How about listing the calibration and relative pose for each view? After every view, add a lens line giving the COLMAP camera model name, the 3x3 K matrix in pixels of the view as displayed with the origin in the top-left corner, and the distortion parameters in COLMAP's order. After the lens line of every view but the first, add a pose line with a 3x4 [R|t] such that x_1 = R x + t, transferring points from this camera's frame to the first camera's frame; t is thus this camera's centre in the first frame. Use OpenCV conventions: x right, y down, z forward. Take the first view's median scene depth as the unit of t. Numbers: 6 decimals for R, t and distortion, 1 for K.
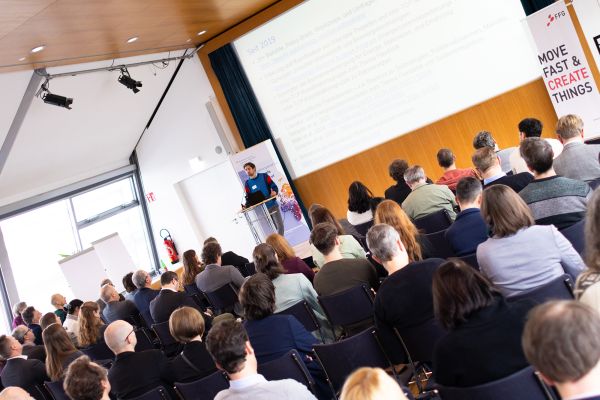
lens RADIAL K [[772.7, 0, 300.0], [0, 772.7, 200.0], [0, 0, 1]] dist [0.043459, -0.032576]
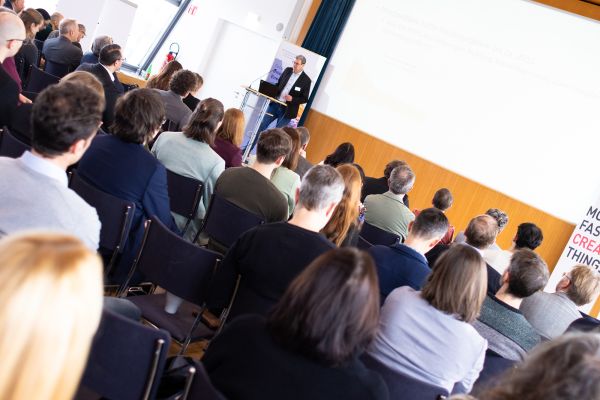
lens RADIAL K [[772.7, 0, 300.0], [0, 772.7, 200.0], [0, 0, 1]] dist [0.043459, -0.032576]
pose [[0.684125, 0.727967, 0.045135, 0.025156], [-0.729311, 0.682009, 0.054491, 0.010087], [0.008885, -0.070195, 0.997494, 0.083944]]
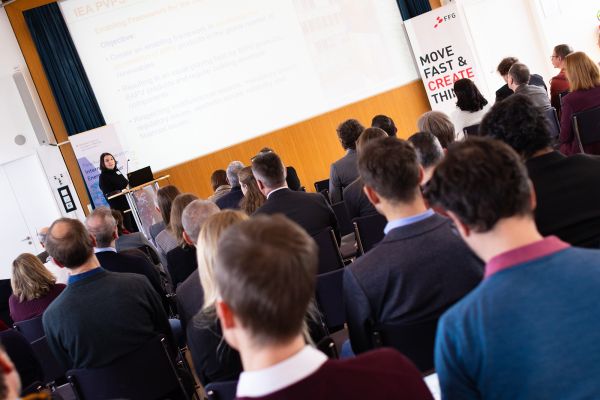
lens RADIAL K [[772.7, 0, 300.0], [0, 772.7, 200.0], [0, 0, 1]] dist [0.043459, -0.032576]
pose [[0.778146, 0.068592, 0.624326, -0.454503], [0.063384, 0.980368, -0.186710, 0.186090], [-0.624877, 0.184860, 0.758522, 0.355660]]
